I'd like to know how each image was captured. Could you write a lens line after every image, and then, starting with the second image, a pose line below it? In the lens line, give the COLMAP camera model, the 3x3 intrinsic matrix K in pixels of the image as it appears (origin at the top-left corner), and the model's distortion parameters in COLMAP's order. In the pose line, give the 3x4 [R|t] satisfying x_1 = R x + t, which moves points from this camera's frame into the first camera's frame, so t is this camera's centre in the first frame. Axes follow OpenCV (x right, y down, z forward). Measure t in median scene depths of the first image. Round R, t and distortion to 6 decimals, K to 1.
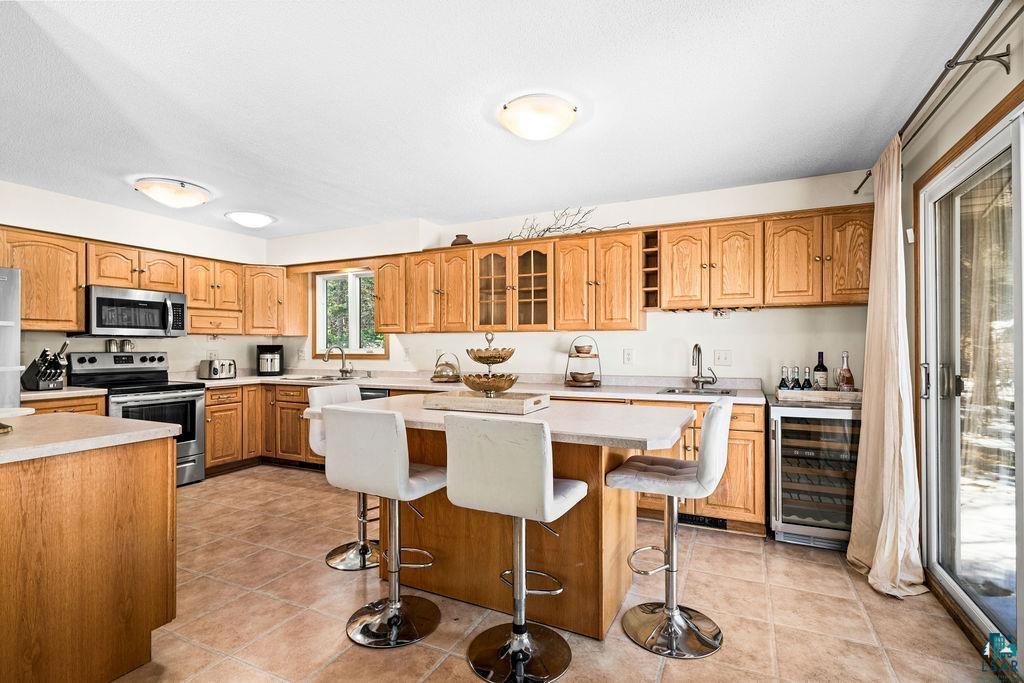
lens RADIAL K [[496.9, 0, 514.2], [0, 496.9, 346.4], [0, 0, 1]] dist [0.004818, 0.001804]
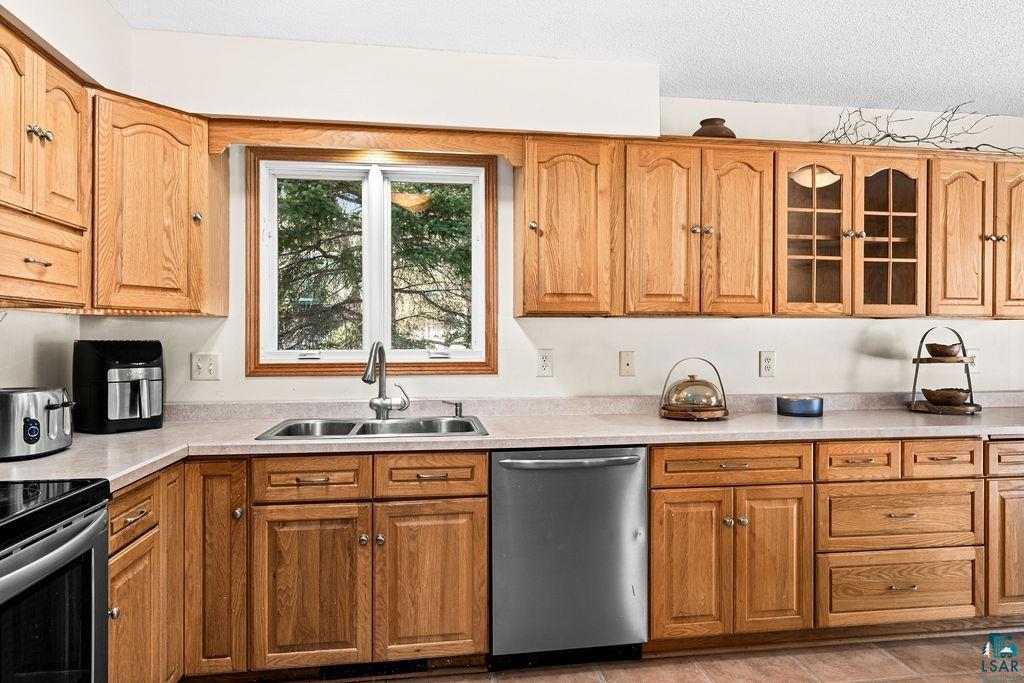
lens RADIAL K [[640.3, 0, 514.9], [0, 640.3, 344.9], [0, 0, 1]] dist [-0.007858, -0.002832]
pose [[0.817933, 0.000148, 0.575313, -0.624457], [0.001197, 0.999997, -0.001958, 0.001606], [-0.575312, 0.002290, 0.817931, 0.577081]]
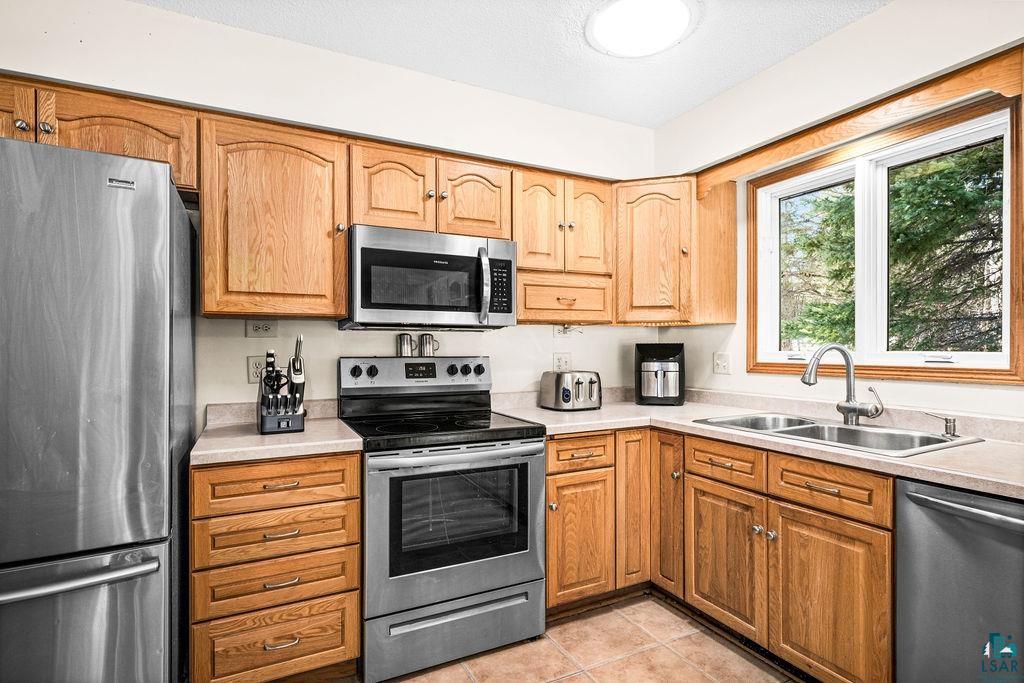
lens RADIAL K [[515.1, 0, 515.9], [0, 515.1, 347.9], [0, 0, 1]] dist [-0.000565, -0.000579]
pose [[0.798407, 0.001533, -0.602117, -0.348810], [0.000114, 0.999996, 0.002696, 0.000418], [0.602119, -0.002221, 0.798403, 0.590505]]
